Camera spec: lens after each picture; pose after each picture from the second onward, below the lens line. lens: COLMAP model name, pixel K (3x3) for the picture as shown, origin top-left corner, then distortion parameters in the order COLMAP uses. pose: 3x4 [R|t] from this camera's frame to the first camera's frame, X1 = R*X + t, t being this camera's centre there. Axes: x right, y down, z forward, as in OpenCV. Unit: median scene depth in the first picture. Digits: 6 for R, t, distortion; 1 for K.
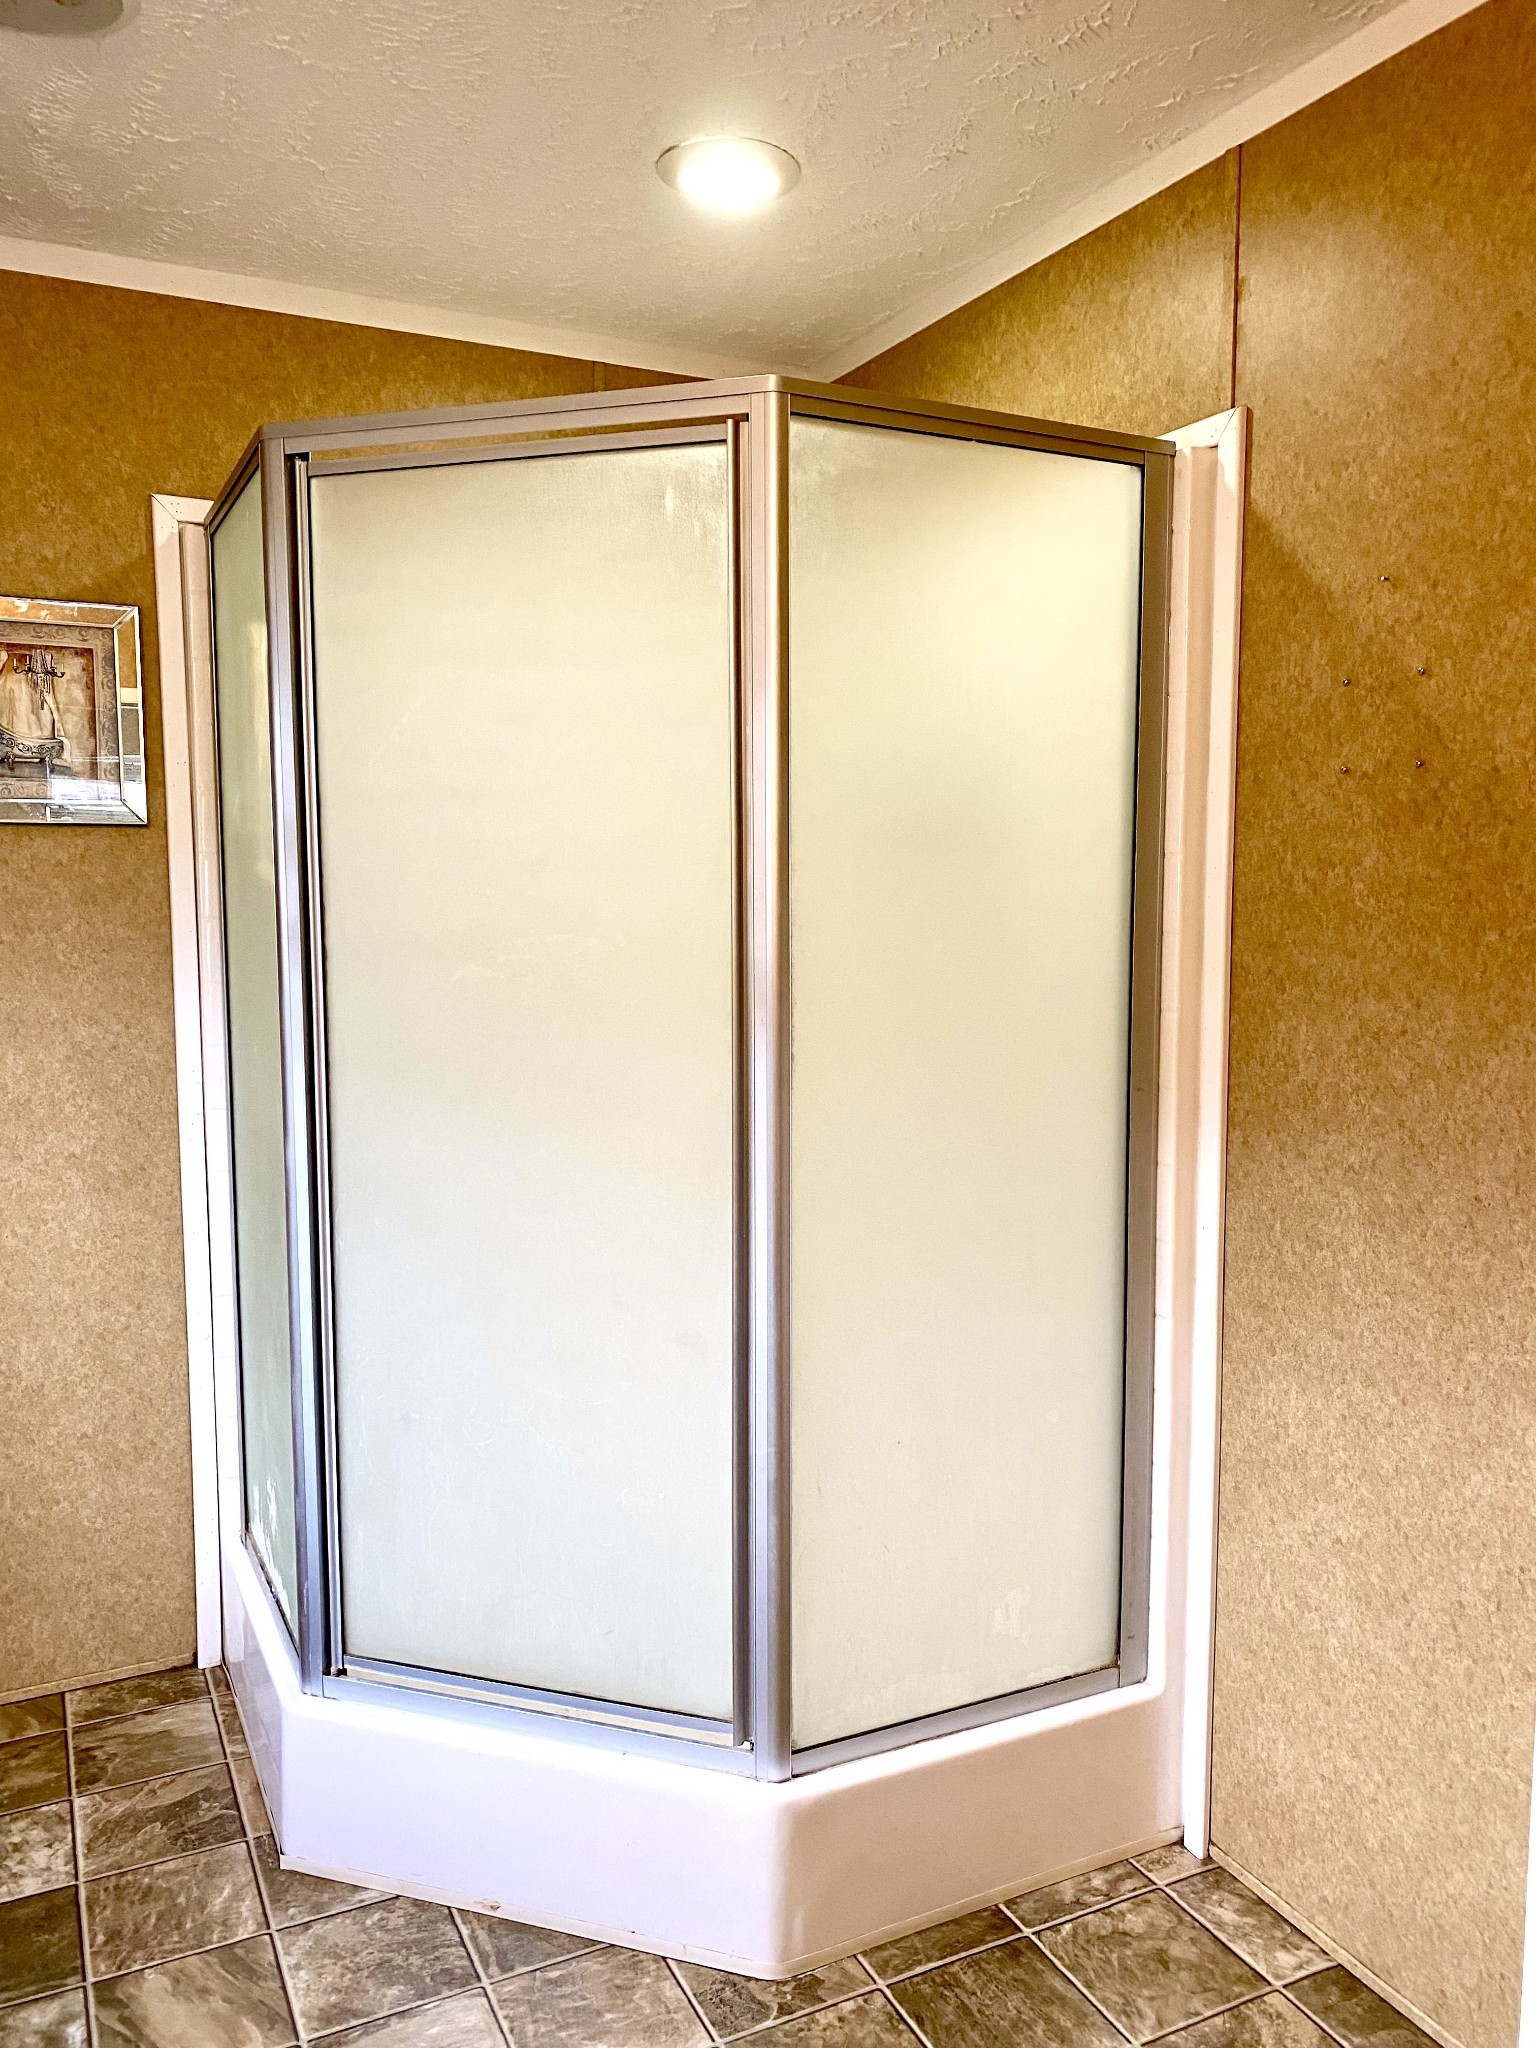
lens RADIAL K [[1582.6, 0, 788.8], [0, 1582.6, 1024.6], [0, 0, 1]] dist [0.012518, 0.002344]
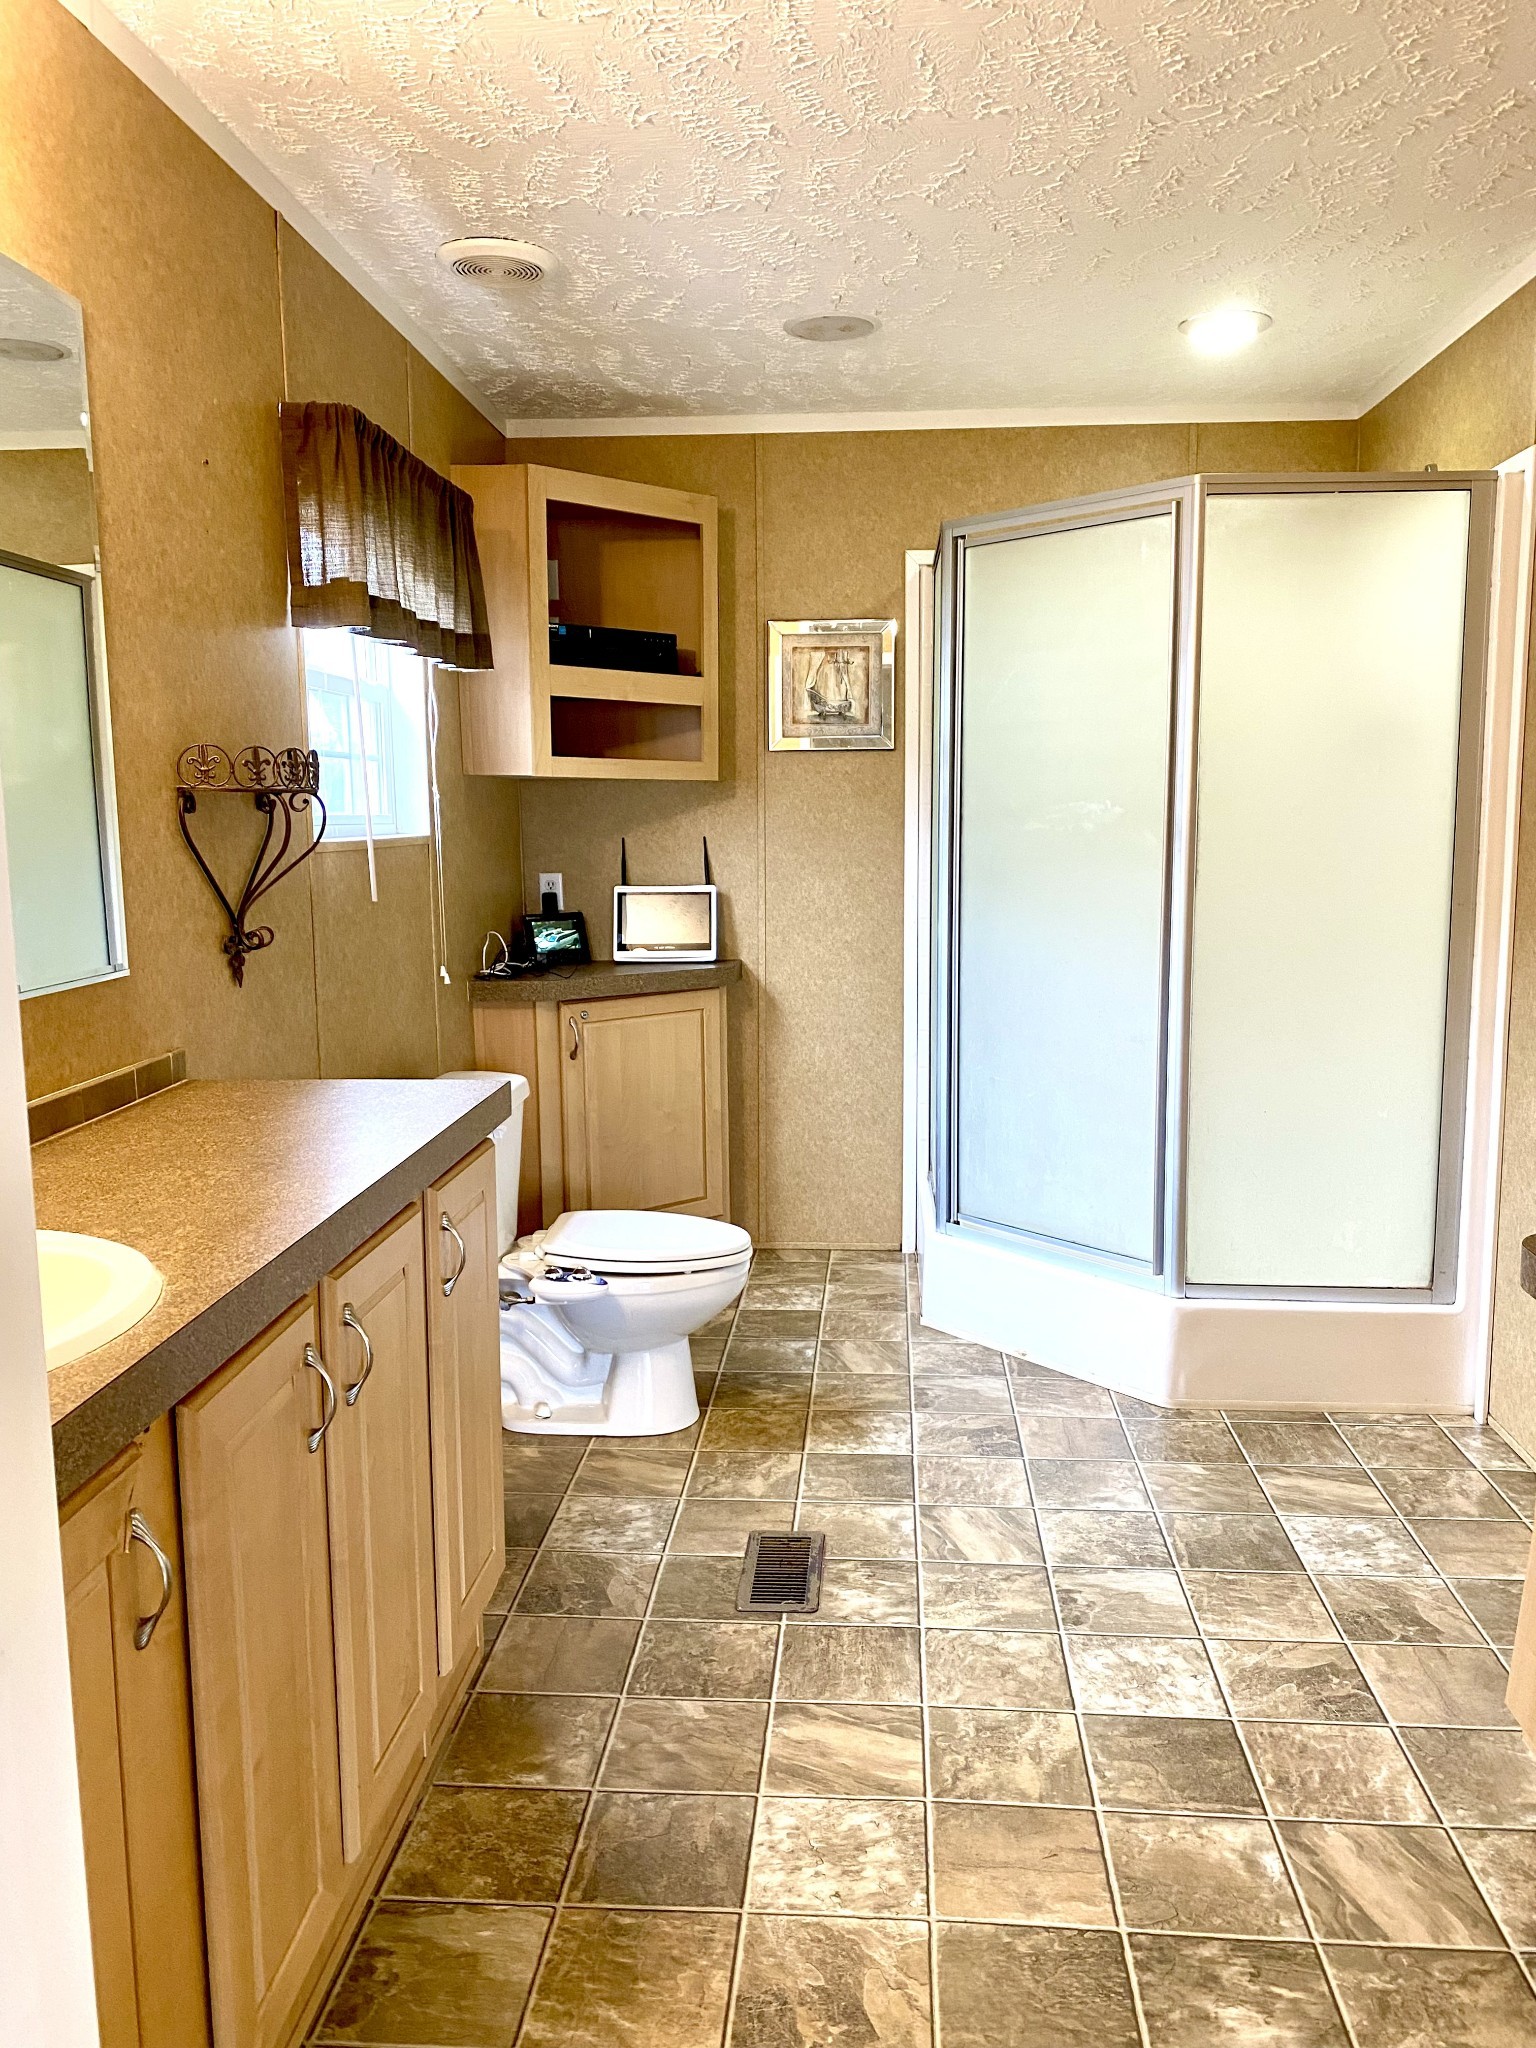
lens RADIAL K [[1582.6, 0, 771.5], [0, 1582.6, 1018.3], [0, 0, 1]] dist [0.012518, 0.002344]
pose [[0.858828, 0.059578, -0.508788, 0.443835], [-0.039683, 0.997967, 0.049875, 0.100830], [0.510725, -0.022643, 0.859446, -0.647443]]
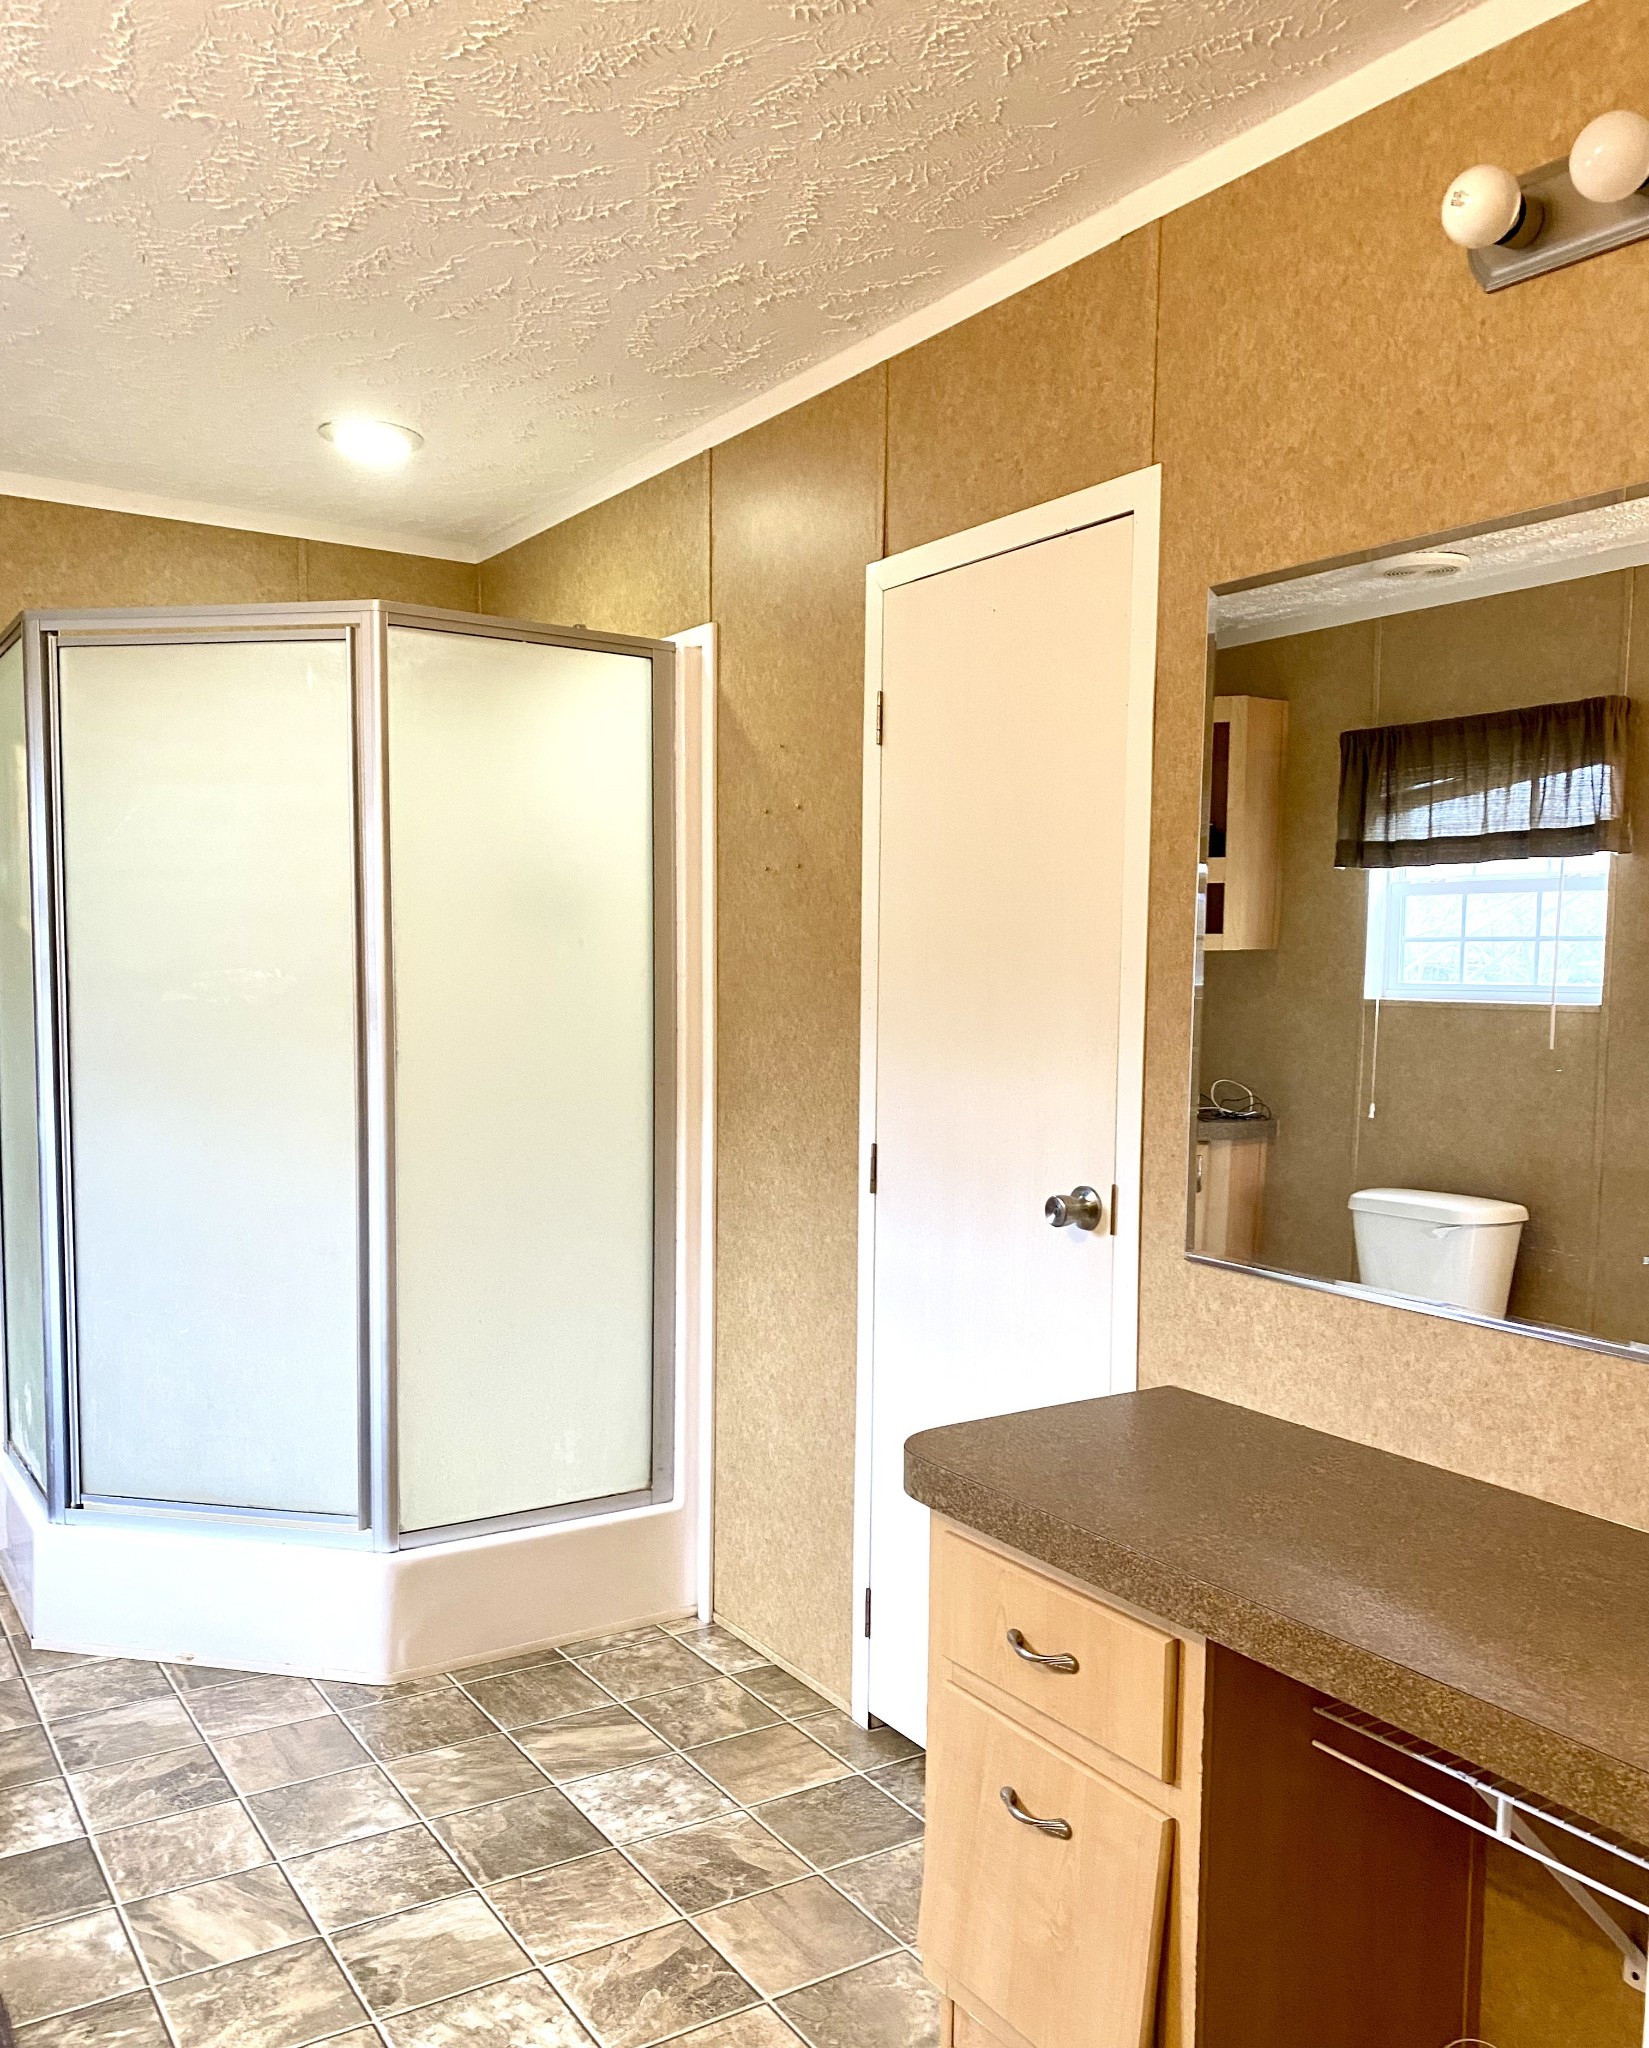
lens RADIAL K [[1709.6, 0, 824.5], [0, 1709.6, 1093.4], [0, 0, 1]] dist [0.044533, -0.030713]
pose [[0.994432, 0.000258, 0.105377, 0.211032], [0.001670, 0.999833, -0.018208, 0.079957], [-0.105364, 0.018283, 0.994266, -0.583877]]
